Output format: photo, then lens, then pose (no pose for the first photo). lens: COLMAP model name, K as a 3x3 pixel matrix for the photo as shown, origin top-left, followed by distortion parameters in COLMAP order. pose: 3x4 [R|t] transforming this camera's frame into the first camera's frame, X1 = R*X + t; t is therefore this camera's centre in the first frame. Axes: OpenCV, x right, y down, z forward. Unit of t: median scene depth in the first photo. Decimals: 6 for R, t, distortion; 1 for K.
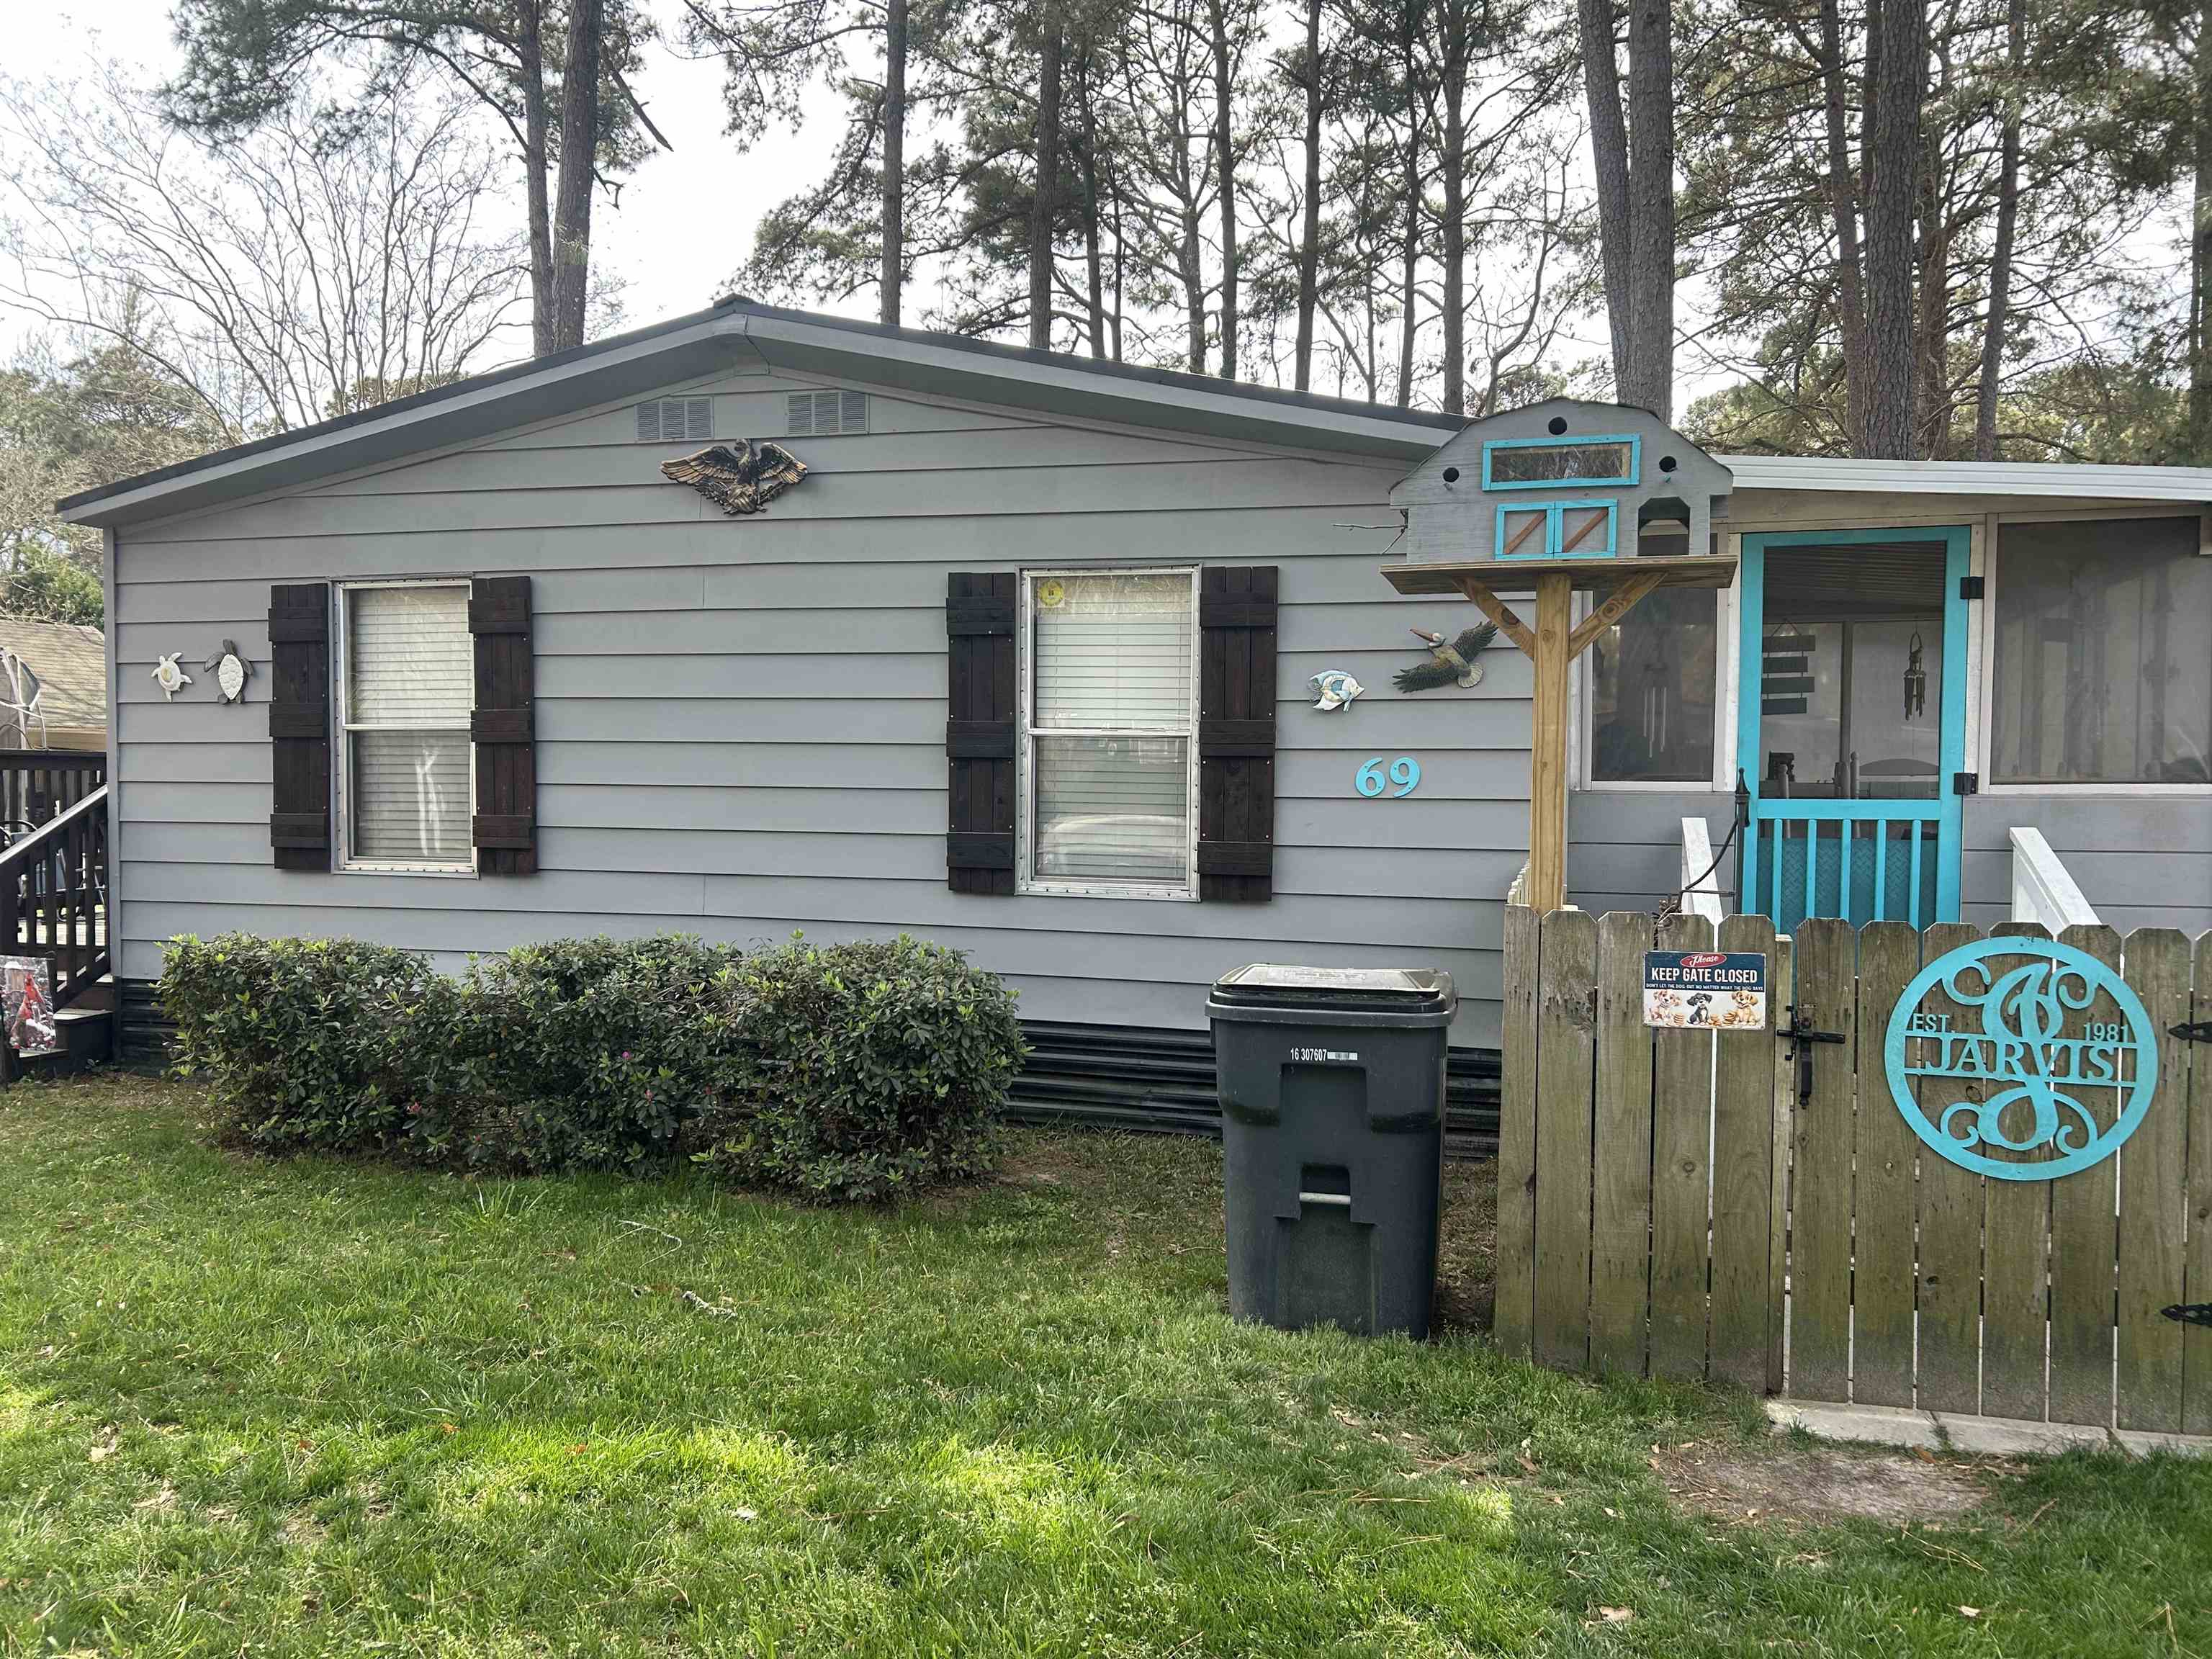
lens RADIAL K [[1661.7, 0, 1123.9], [0, 1661.7, 833.2], [0, 0, 1]] dist [0.041439, -0.044148]
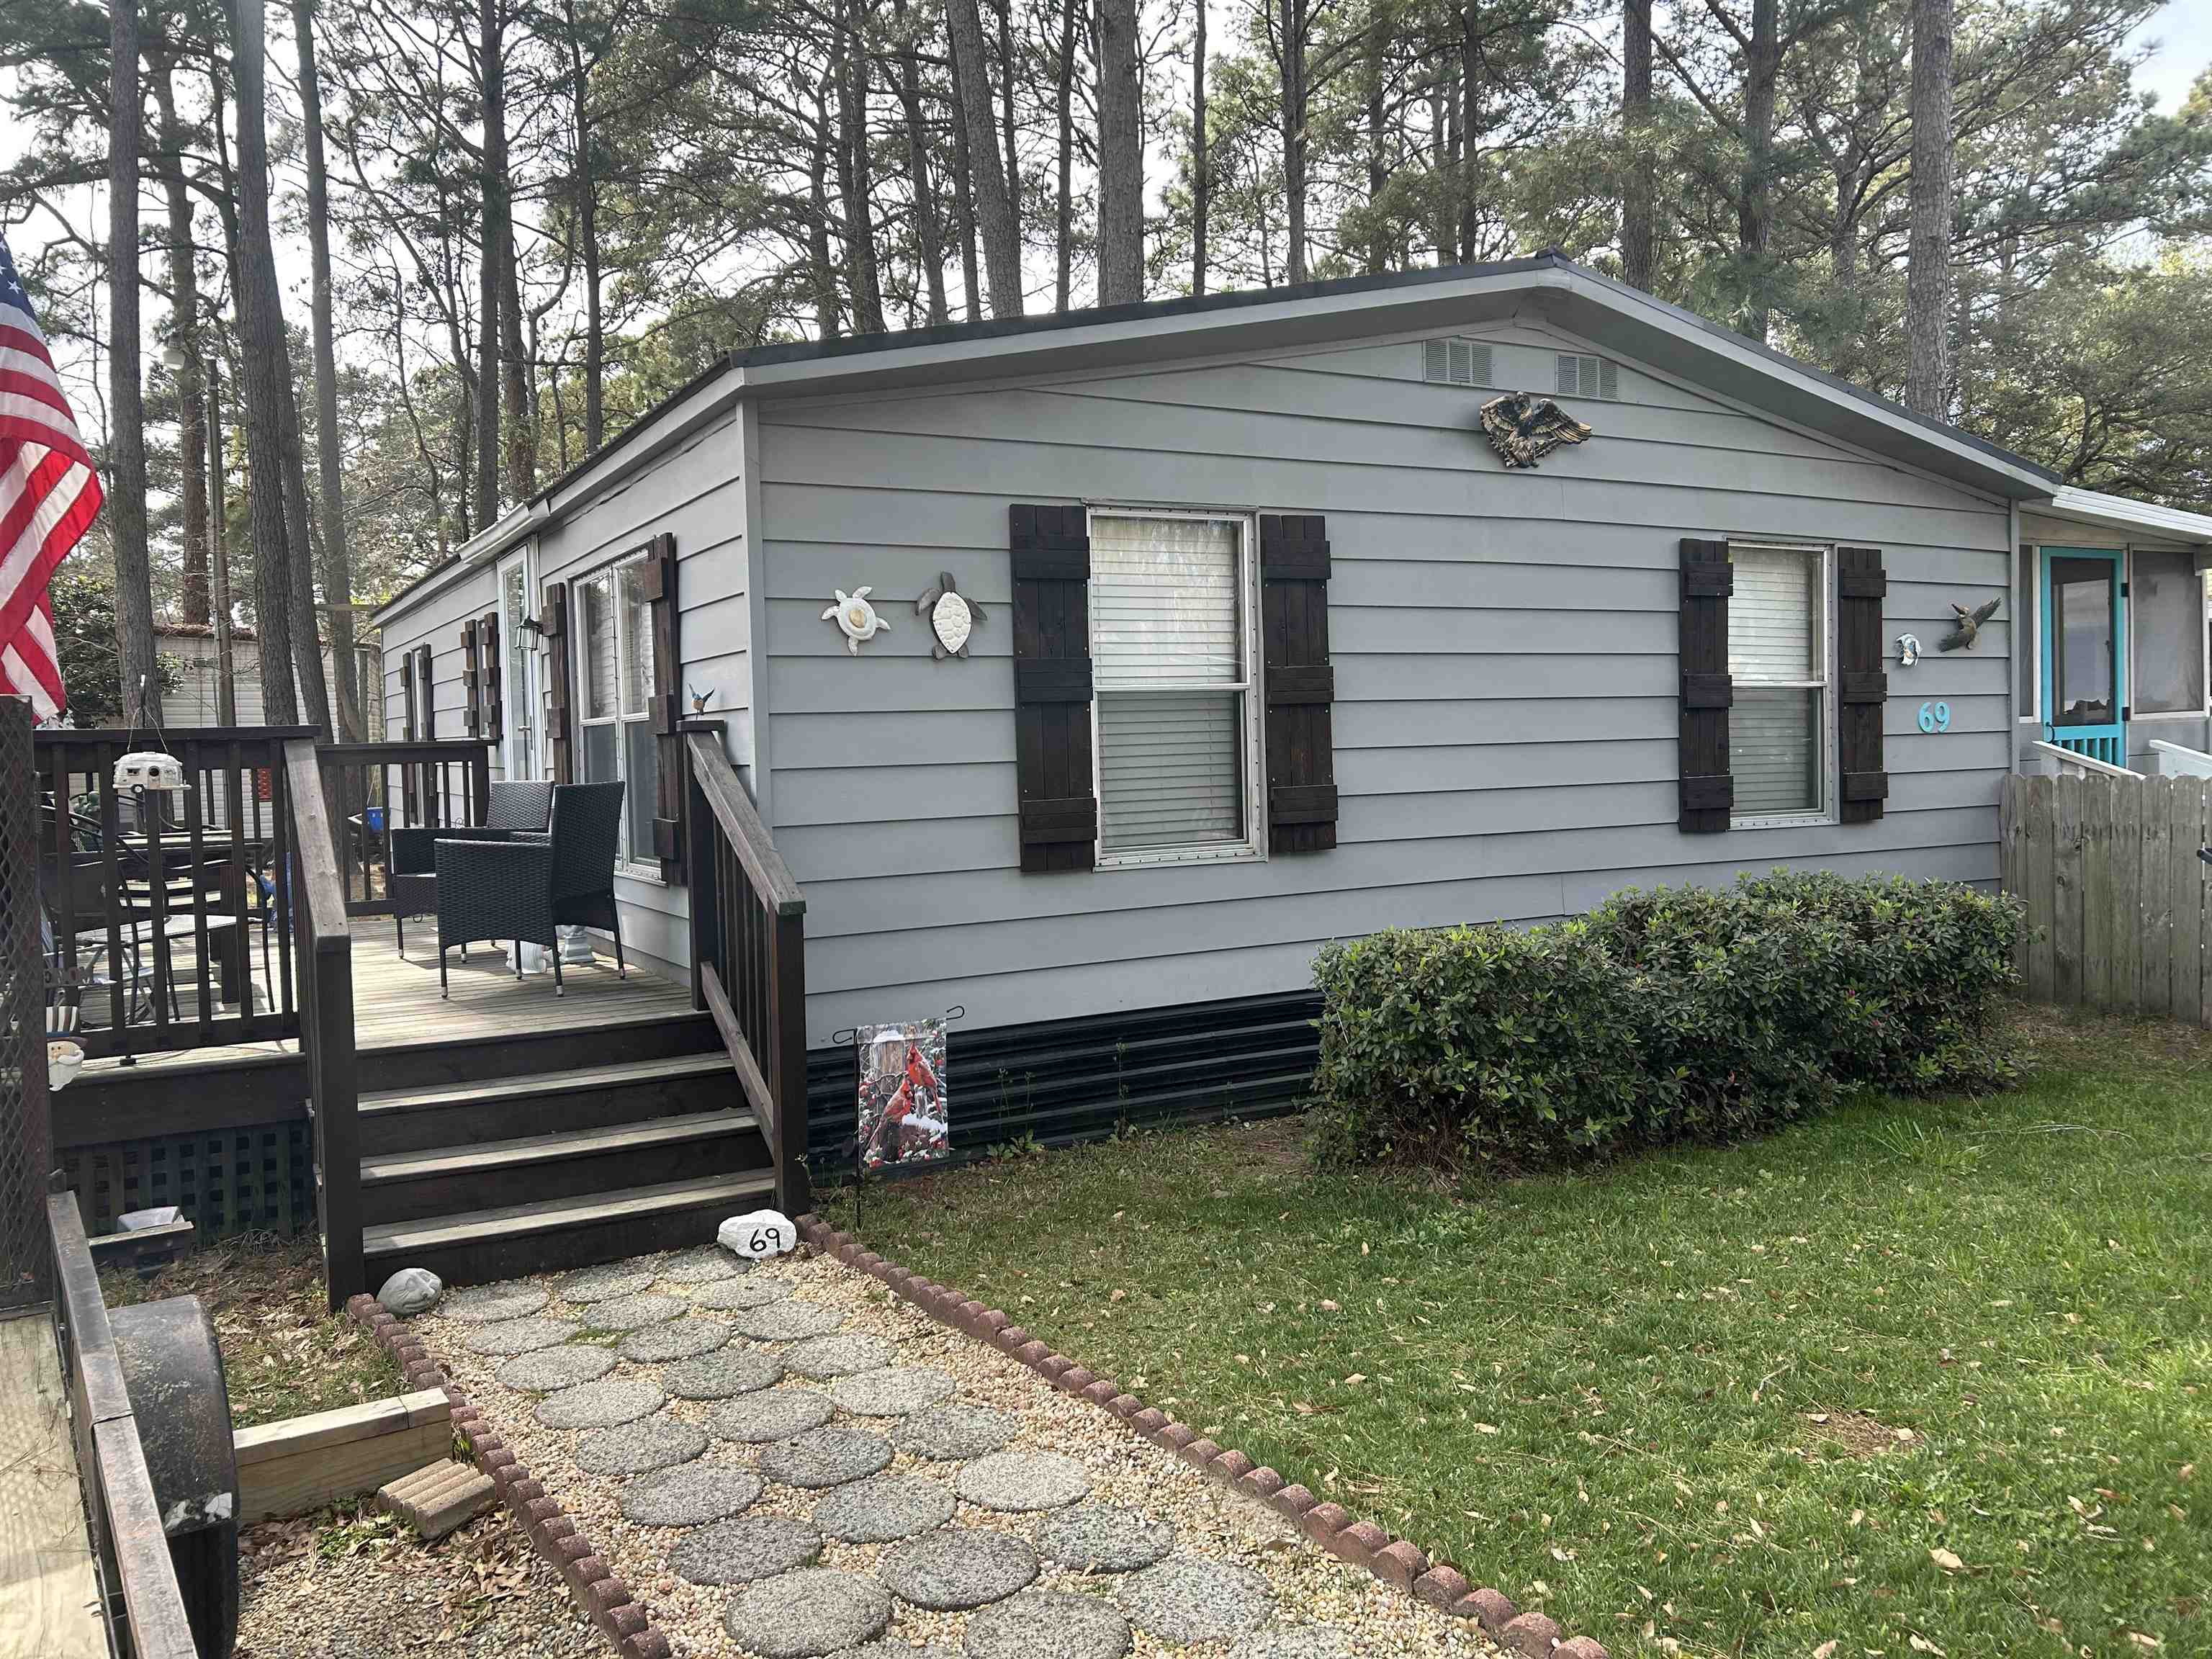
lens RADIAL K [[1667.4, 0, 1130.3], [0, 1667.4, 827.9], [0, 0, 1]] dist [0.043634, -0.049949]
pose [[0.710565, -0.063642, 0.700747, -1.102685], [0.058847, 0.997787, 0.030947, -0.022008], [-0.701166, 0.019247, 0.712738, 0.456204]]
